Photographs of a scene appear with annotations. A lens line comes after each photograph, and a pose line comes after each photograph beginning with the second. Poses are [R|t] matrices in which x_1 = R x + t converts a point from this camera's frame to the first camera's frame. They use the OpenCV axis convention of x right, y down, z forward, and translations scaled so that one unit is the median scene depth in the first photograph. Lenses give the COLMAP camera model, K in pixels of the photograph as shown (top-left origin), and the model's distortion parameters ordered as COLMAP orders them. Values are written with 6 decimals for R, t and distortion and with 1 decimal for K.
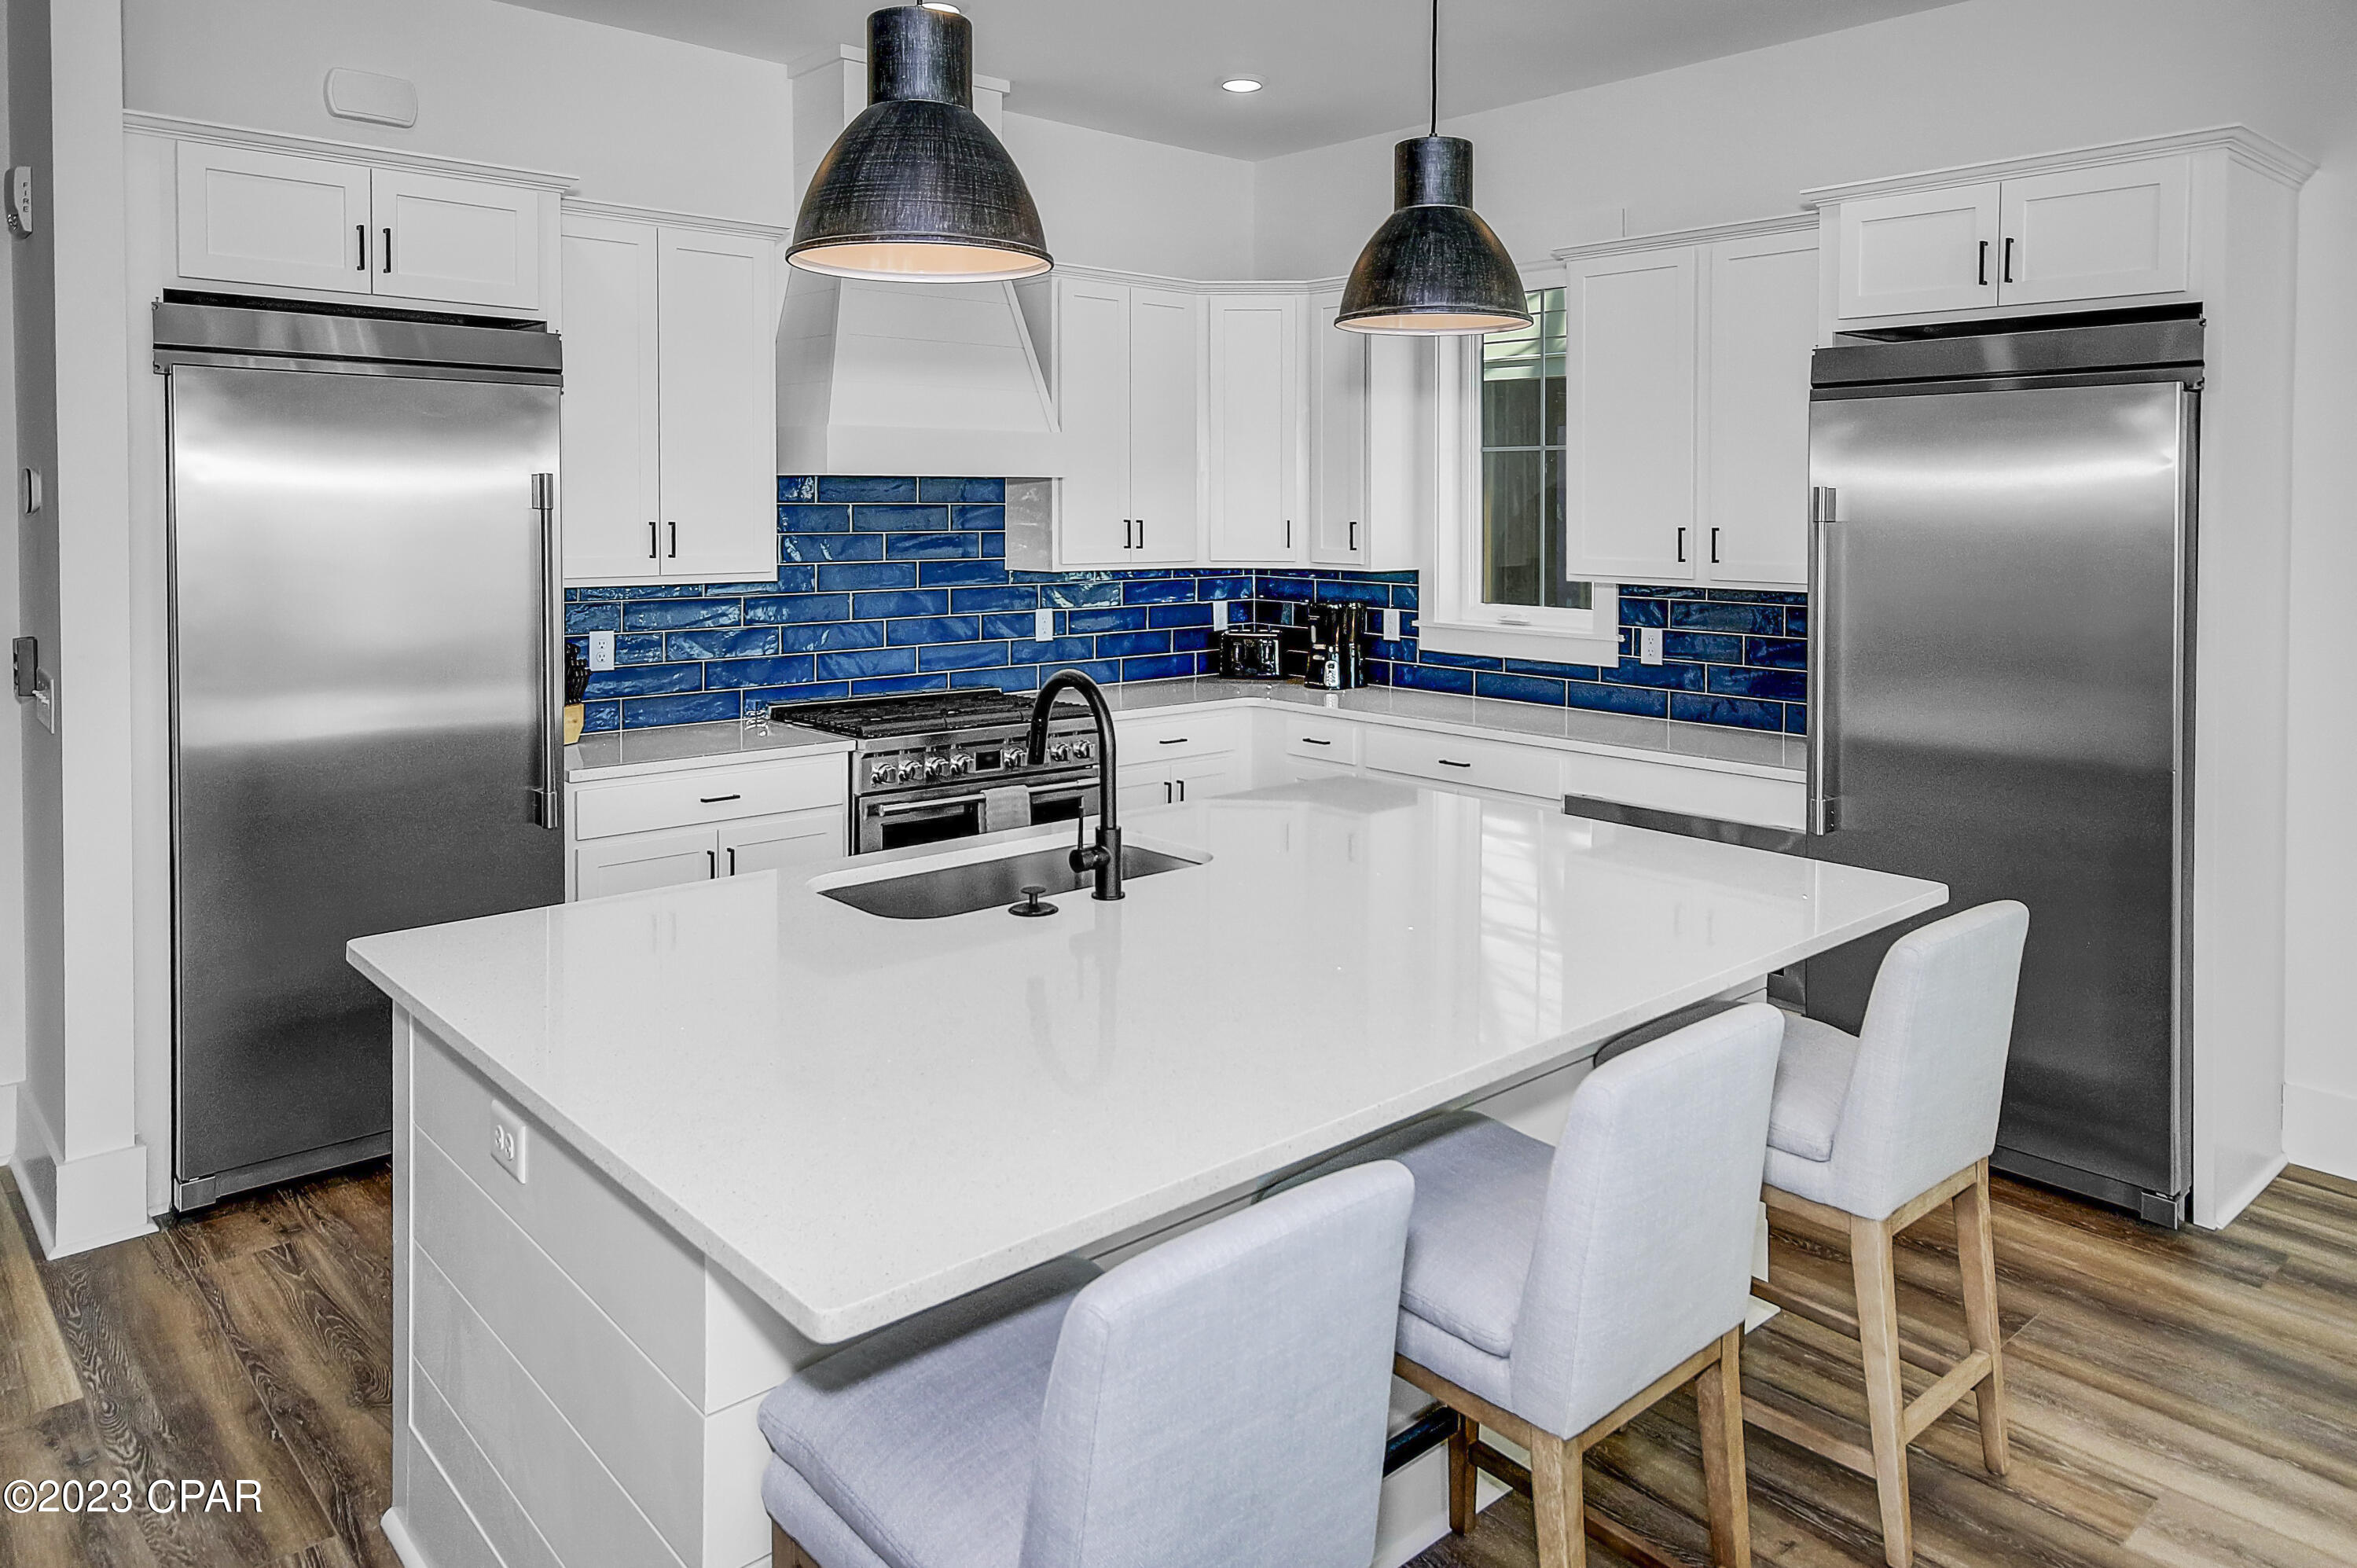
lens RADIAL K [[1541.4, 0, 1178.5], [0, 1541.4, 784.0], [0, 0, 1]] dist [-0.002201, -0.000581]
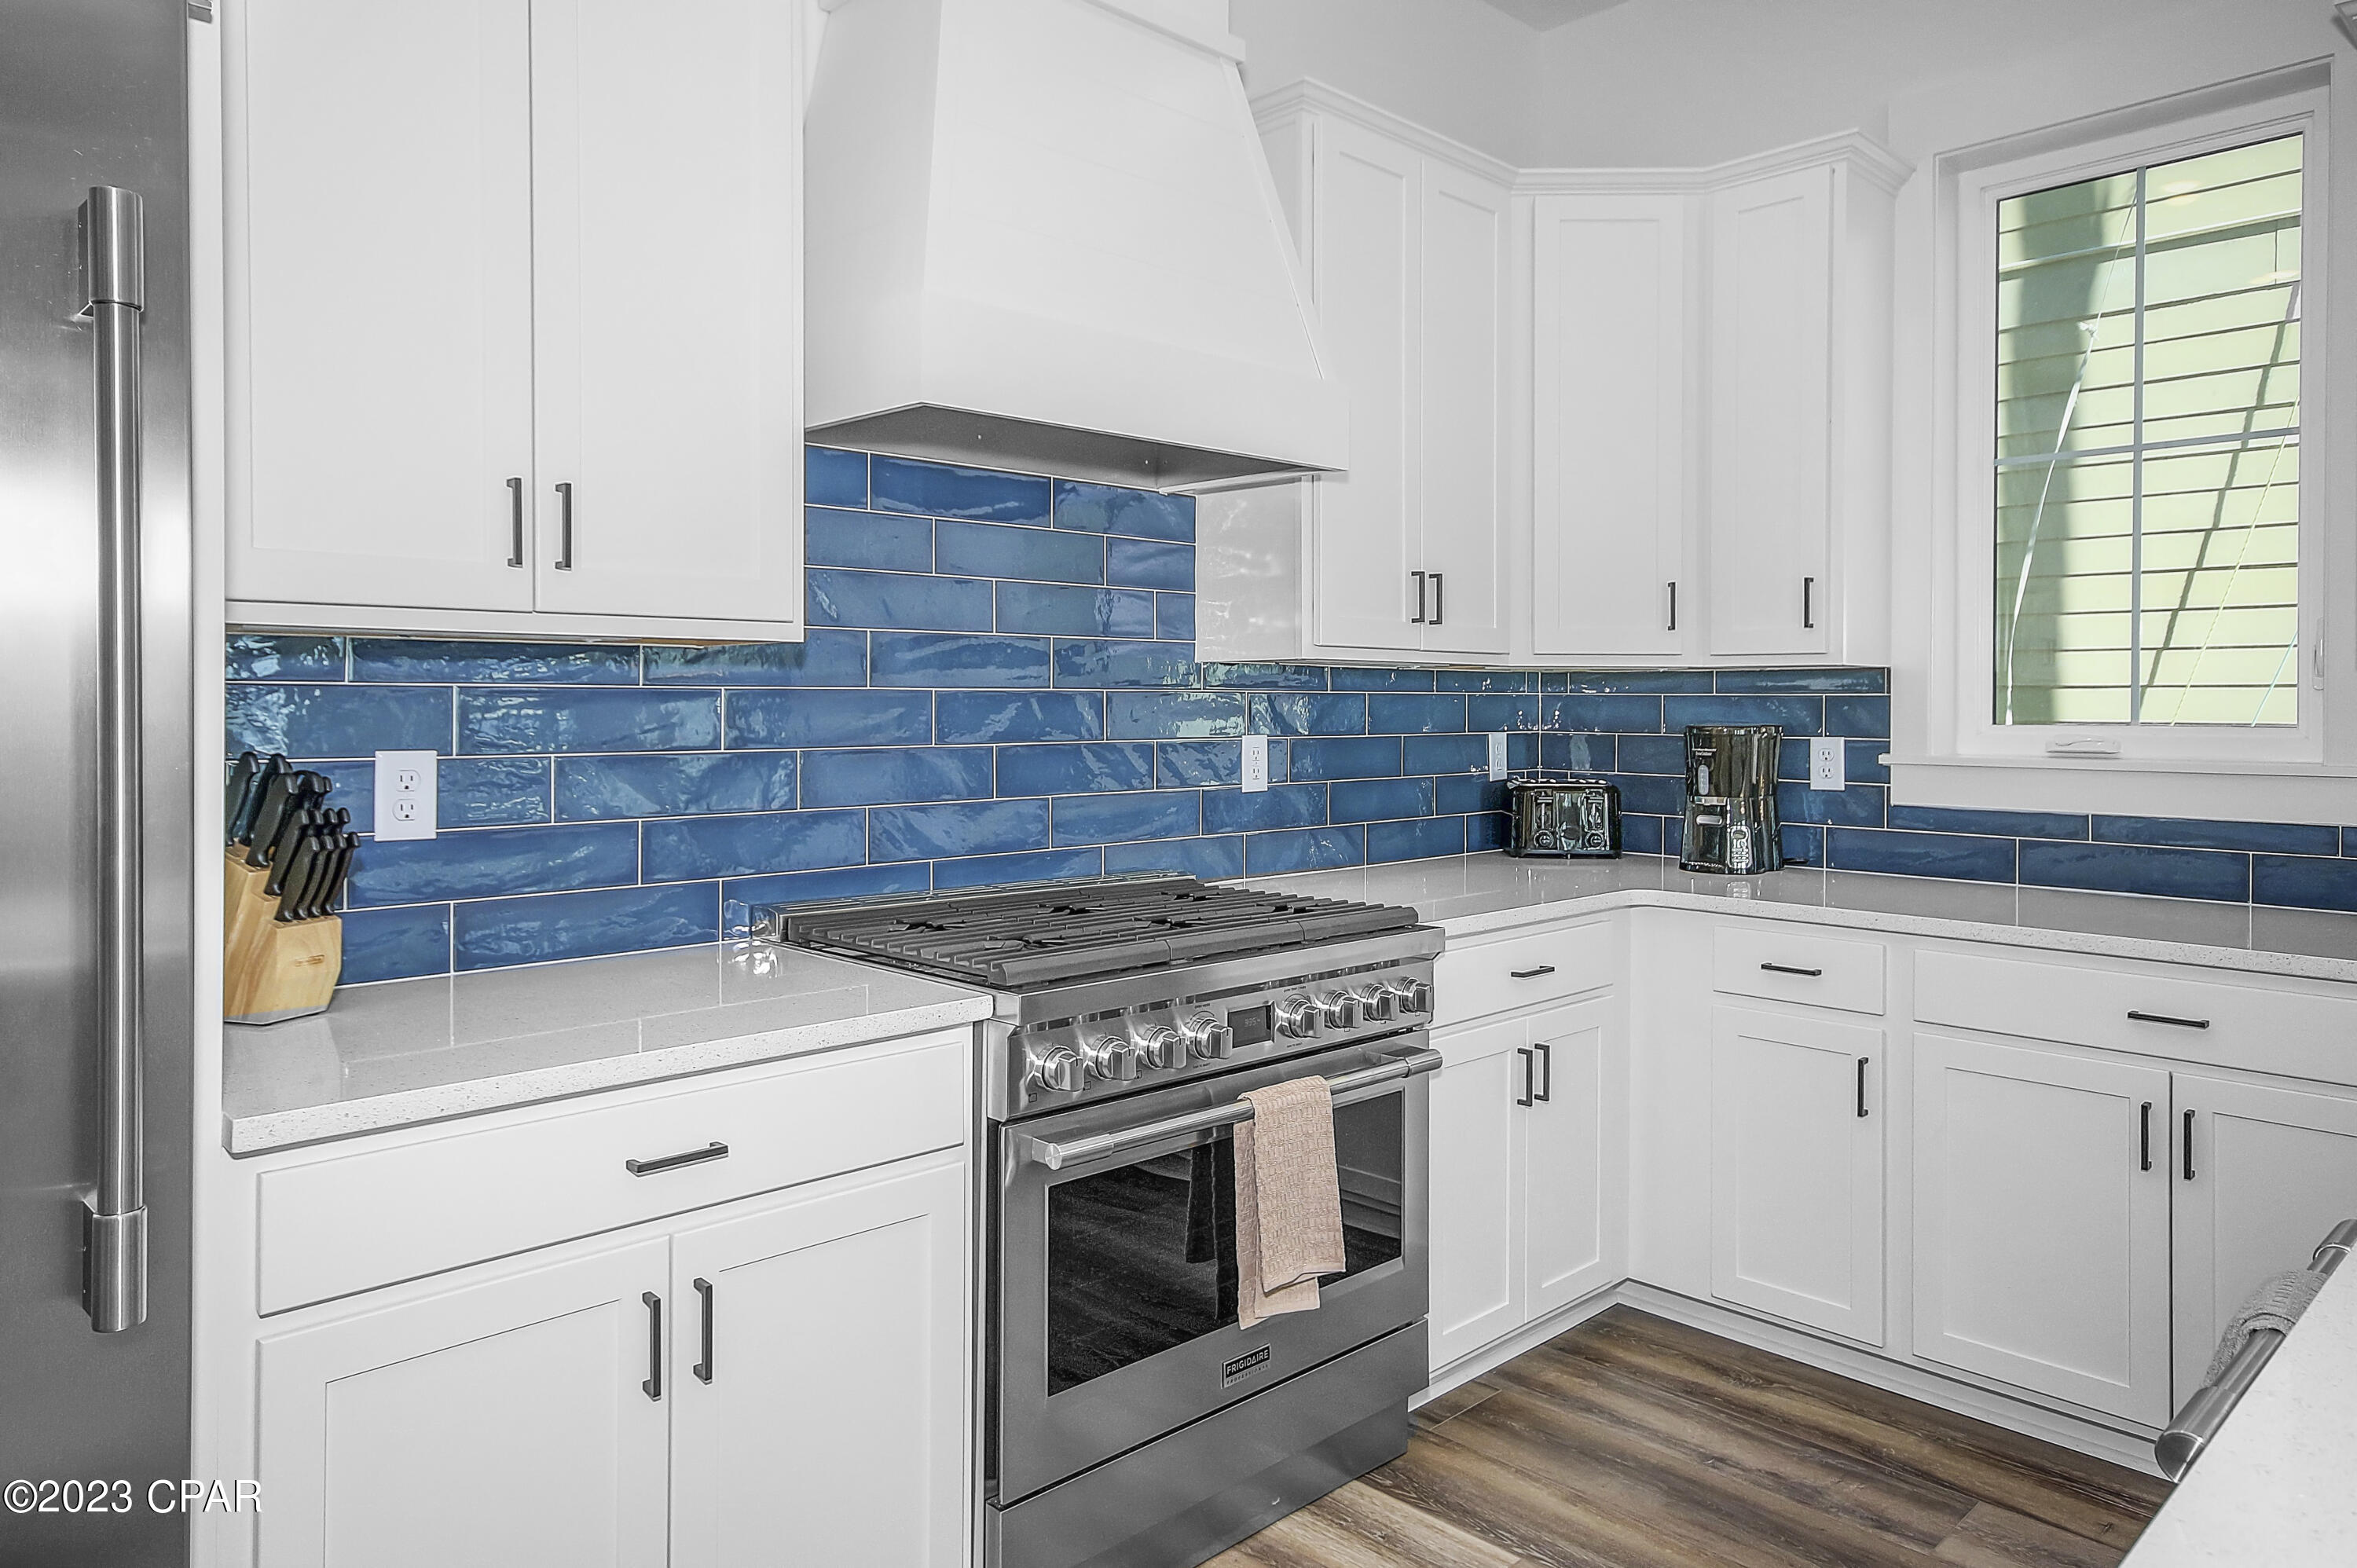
lens RADIAL K [[1491.3, 0, 1182.0], [0, 1491.3, 903.0], [0, 0, 1]] dist [-0.002552, 0.000710]
pose [[0.999143, -0.006640, 0.040848, -0.155538], [0.008440, 0.998994, -0.044050, -0.031656], [-0.040514, 0.044357, 0.998194, 0.519391]]
